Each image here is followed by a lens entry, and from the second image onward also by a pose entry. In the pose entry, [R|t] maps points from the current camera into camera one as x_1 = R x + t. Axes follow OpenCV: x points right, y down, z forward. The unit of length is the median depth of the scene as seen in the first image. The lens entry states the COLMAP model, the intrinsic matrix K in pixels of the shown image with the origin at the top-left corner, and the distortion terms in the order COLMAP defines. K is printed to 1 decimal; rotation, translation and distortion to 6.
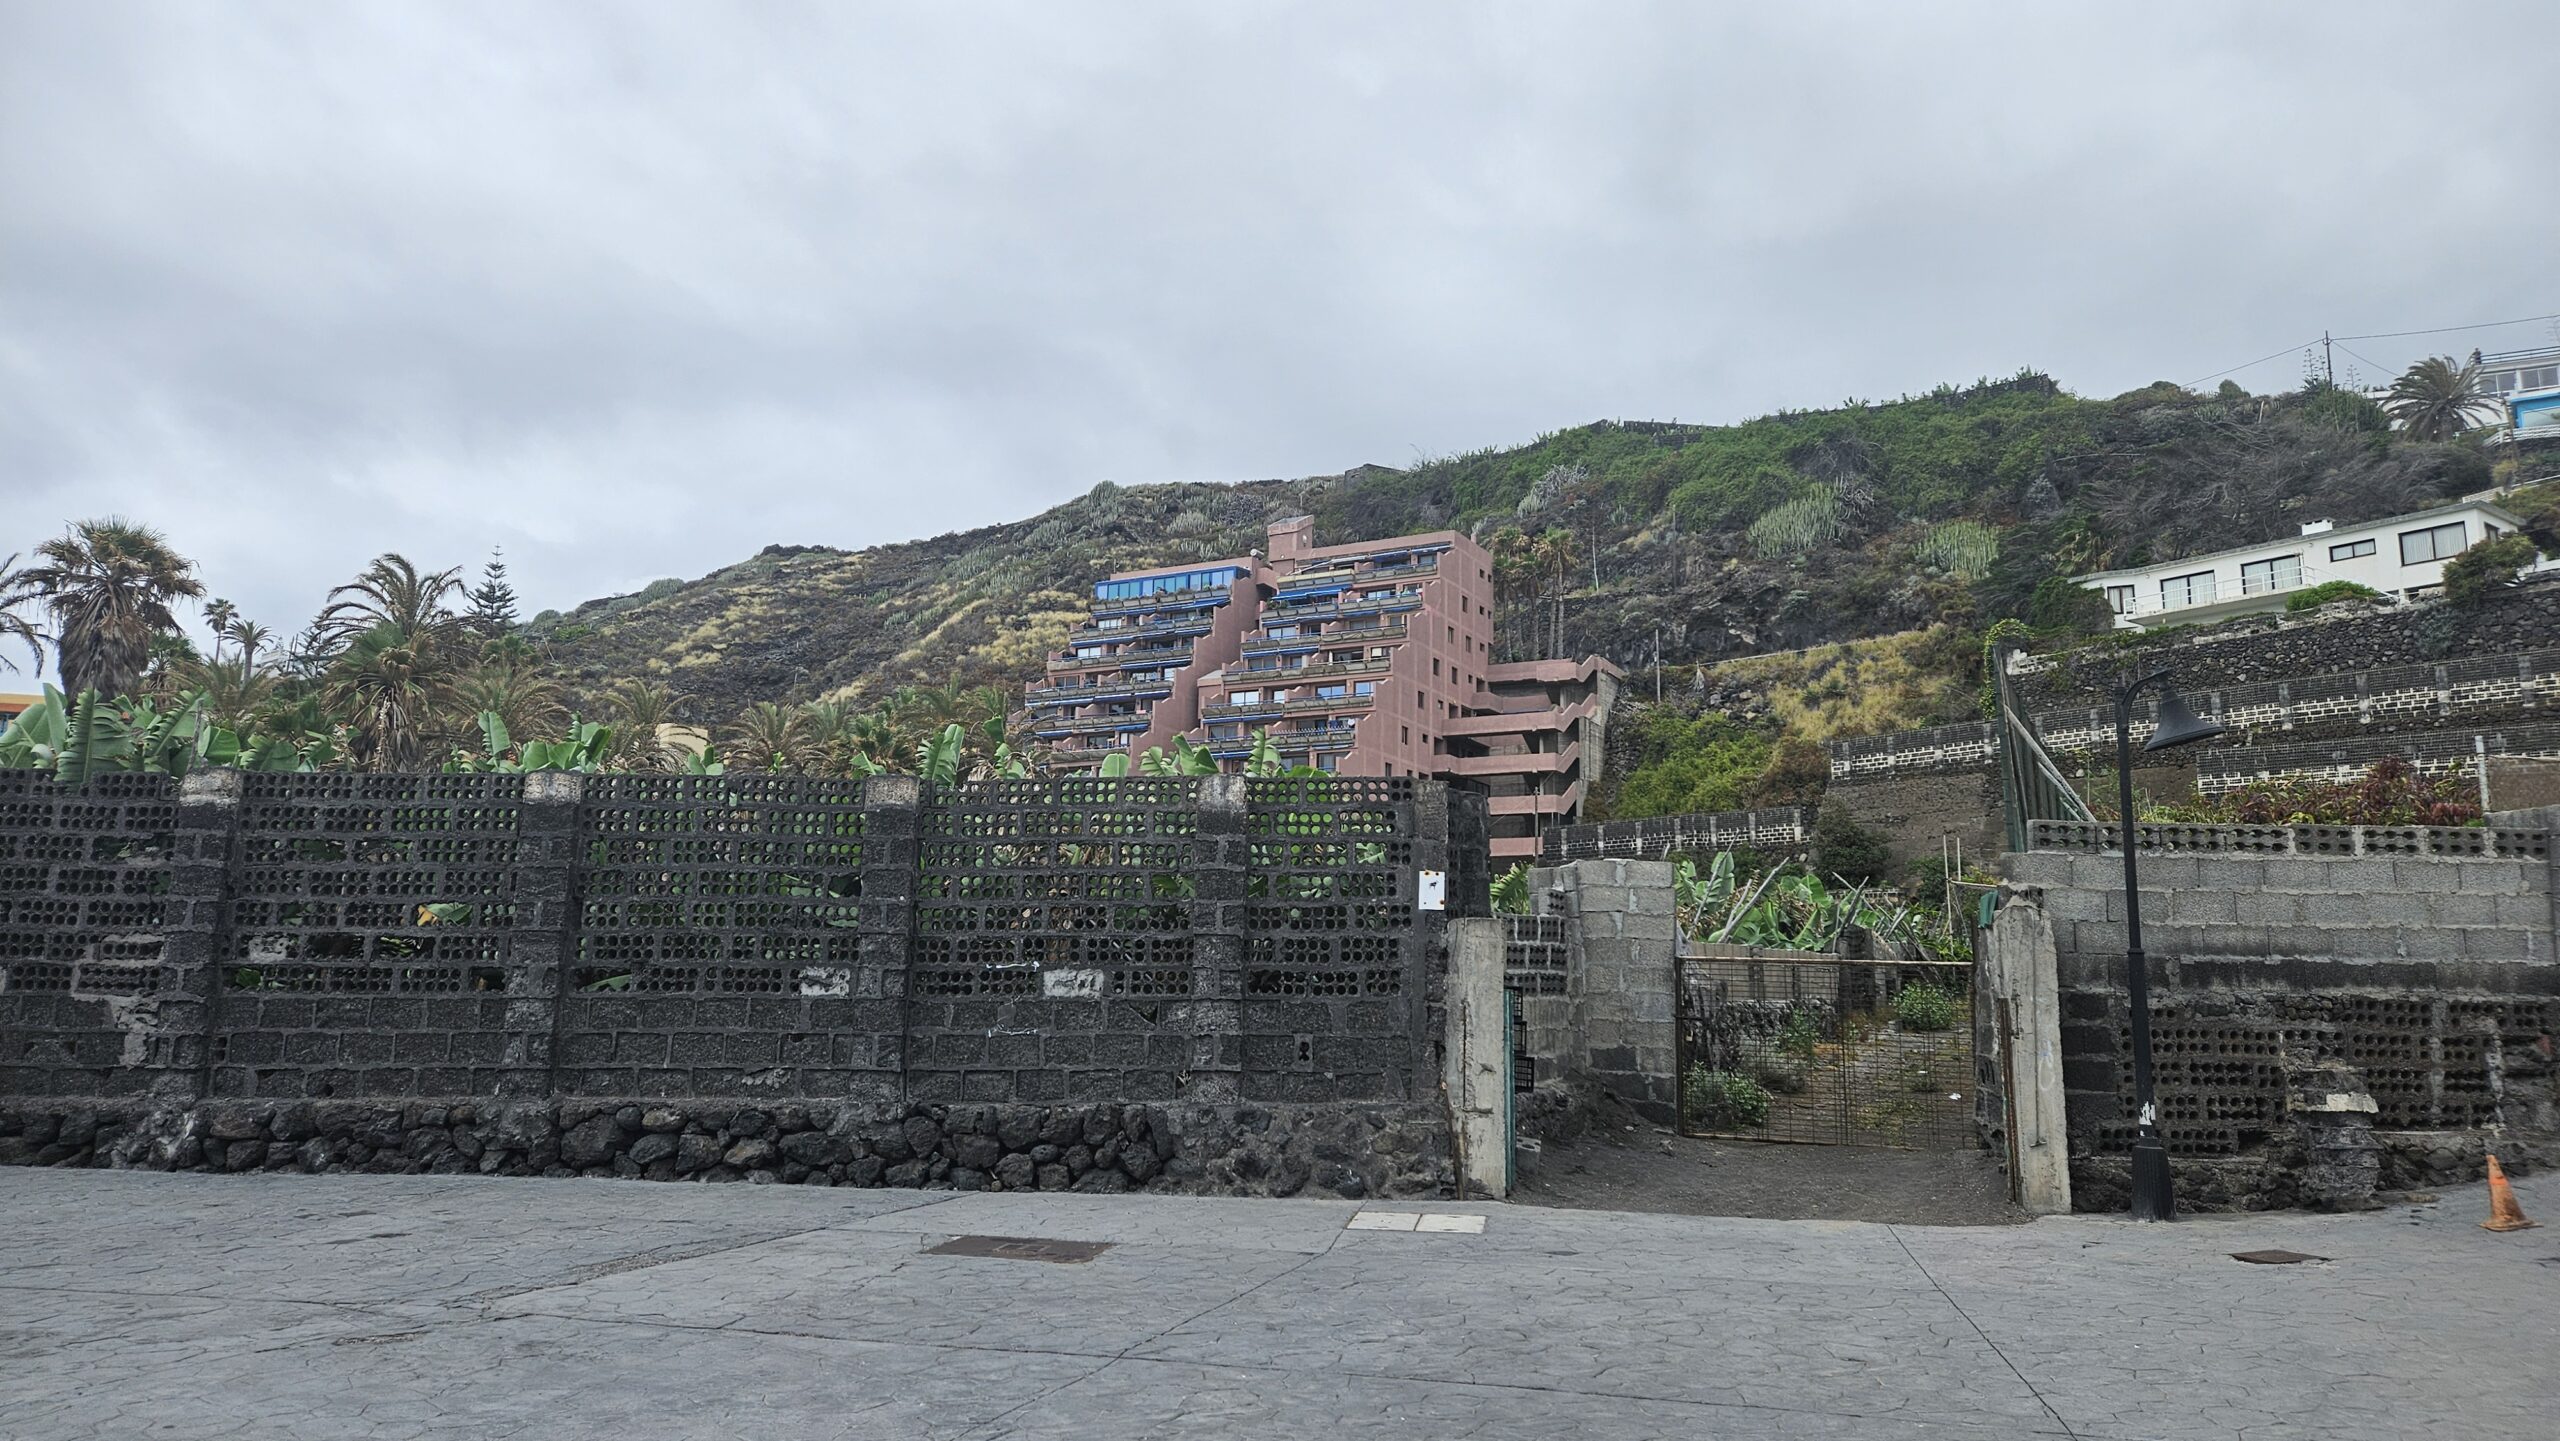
lens RADIAL K [[1717.0, 0, 1280.4], [0, 1717.0, 713.9], [0, 0, 1]] dist [0.031107, -0.000595]
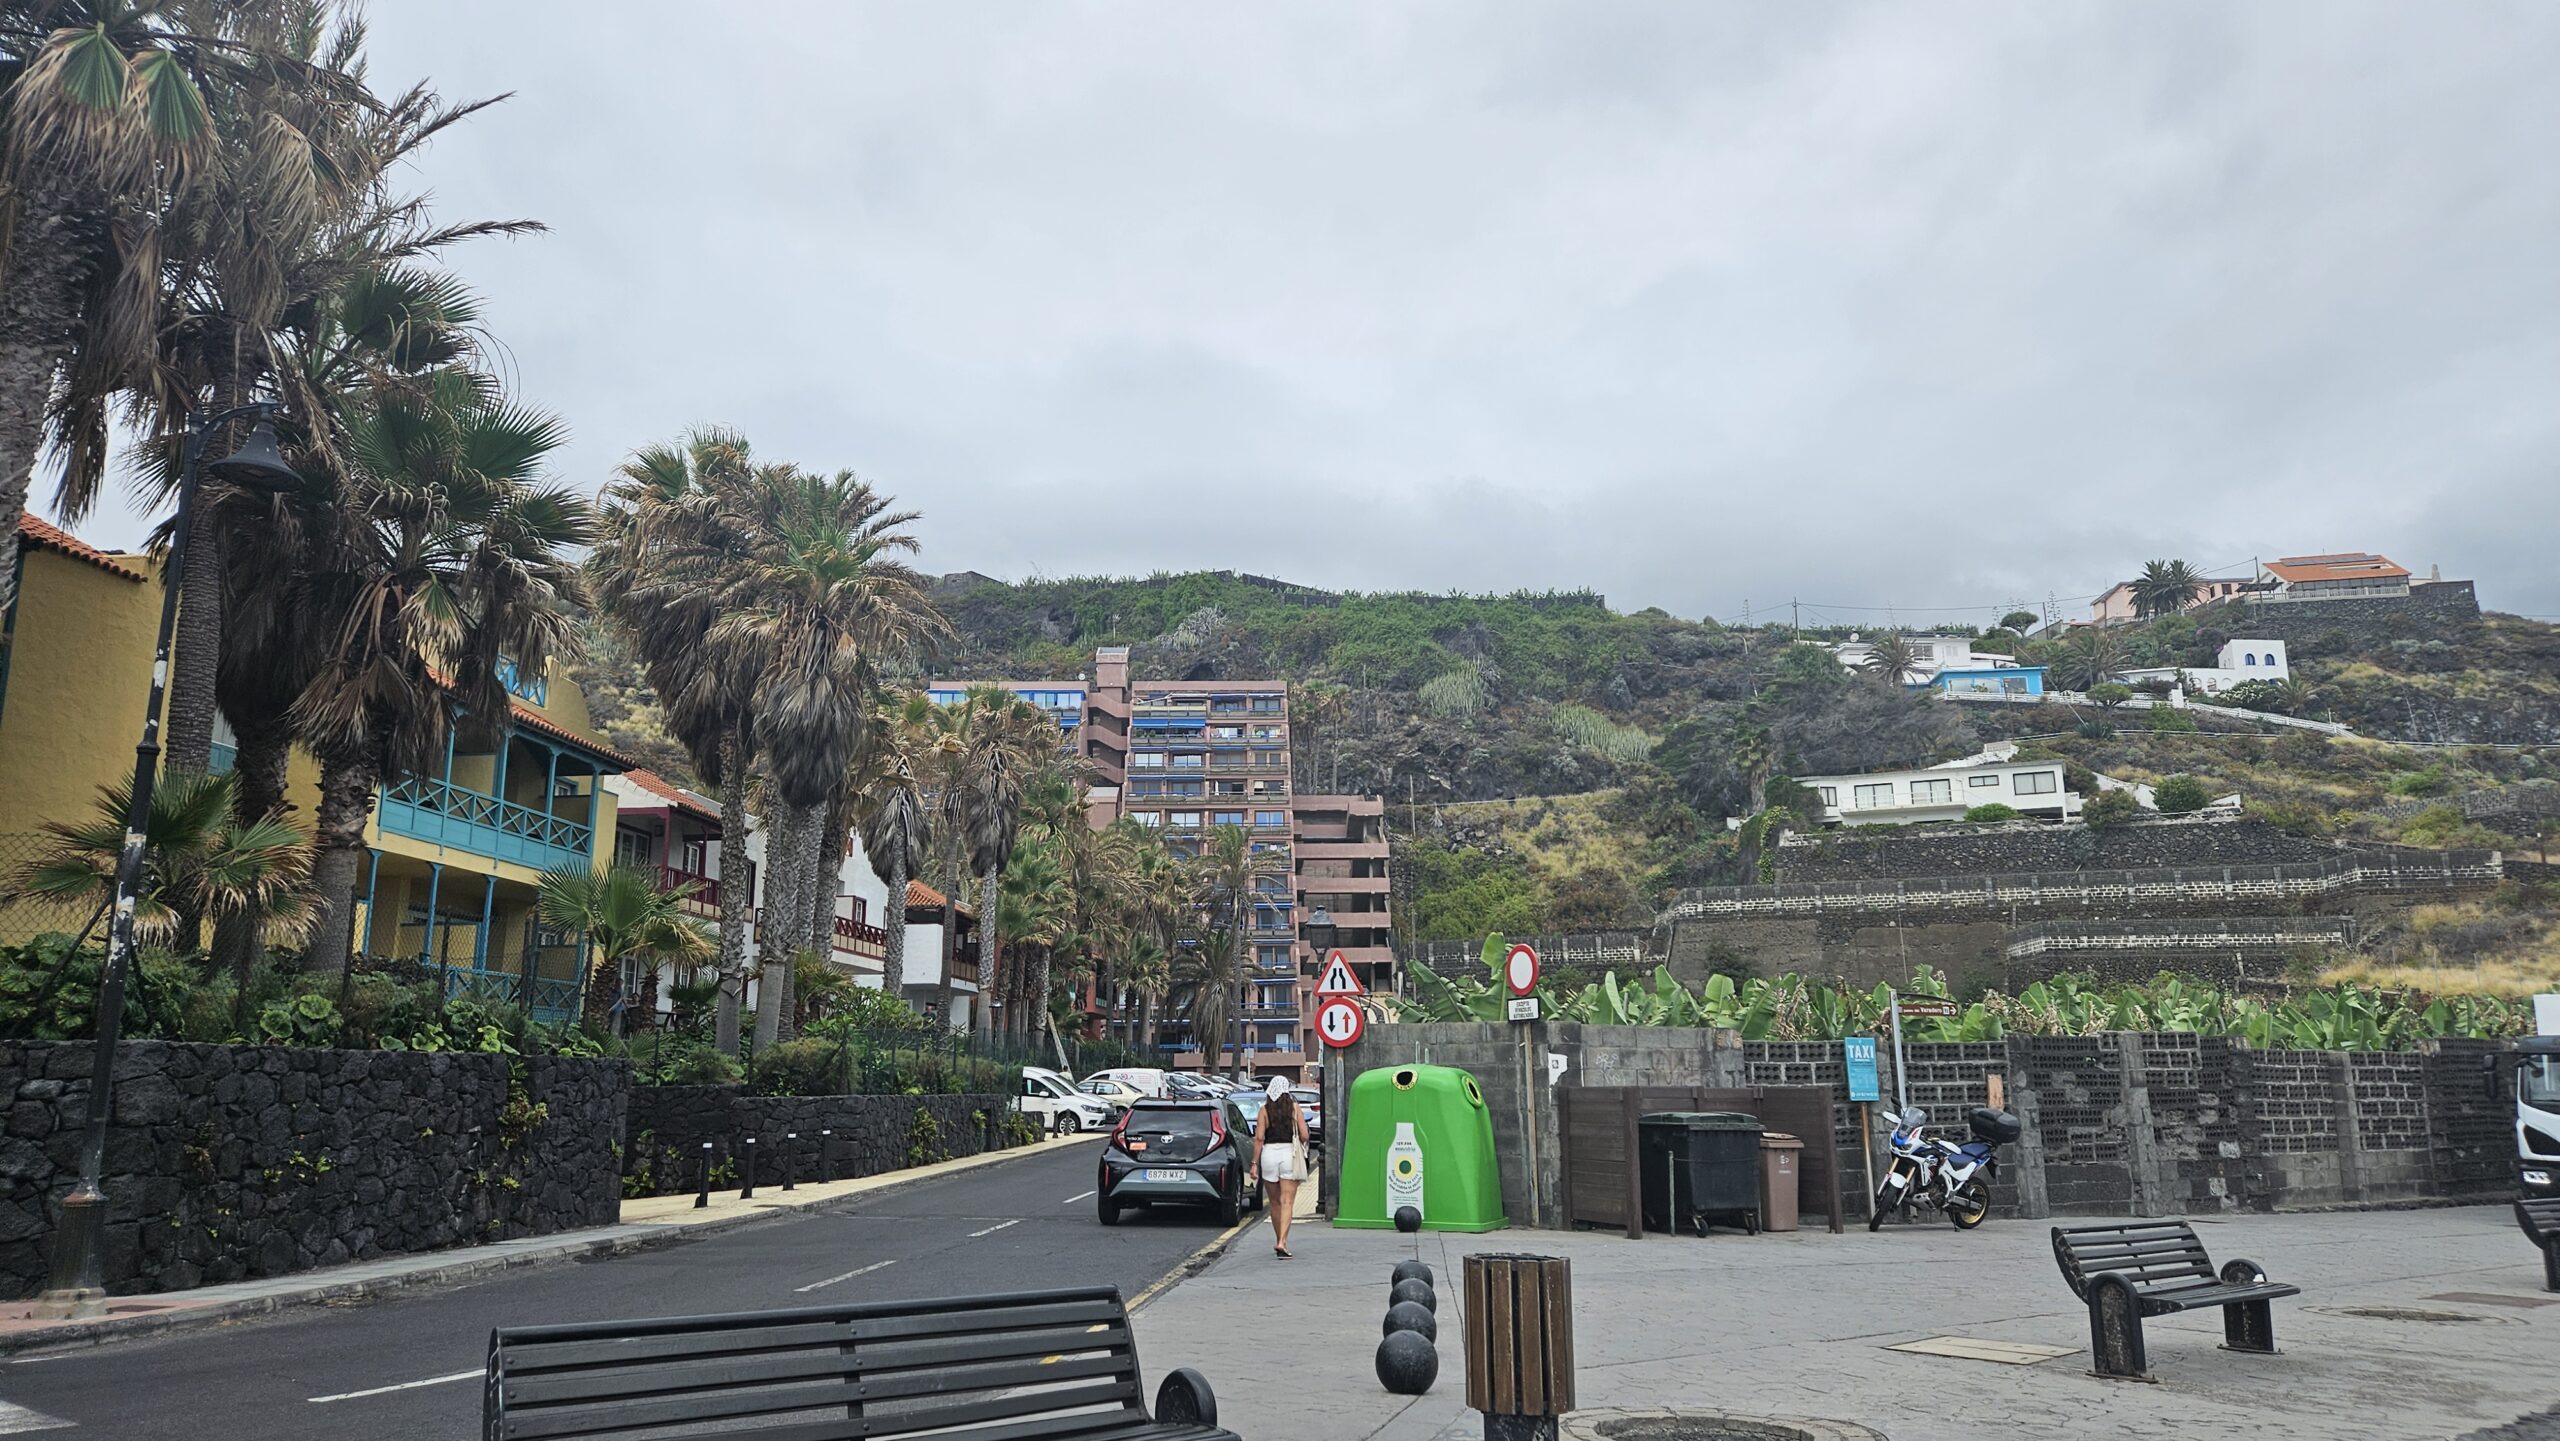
lens RADIAL K [[1717.0, 0, 1285.9], [0, 1717.0, 723.7], [0, 0, 1]] dist [0.031107, -0.000595]
pose [[0.851229, 0.080310, 0.518612, -0.501585], [-0.064225, 0.996735, -0.048934, -0.020628], [-0.520849, 0.008346, 0.853608, 0.002730]]
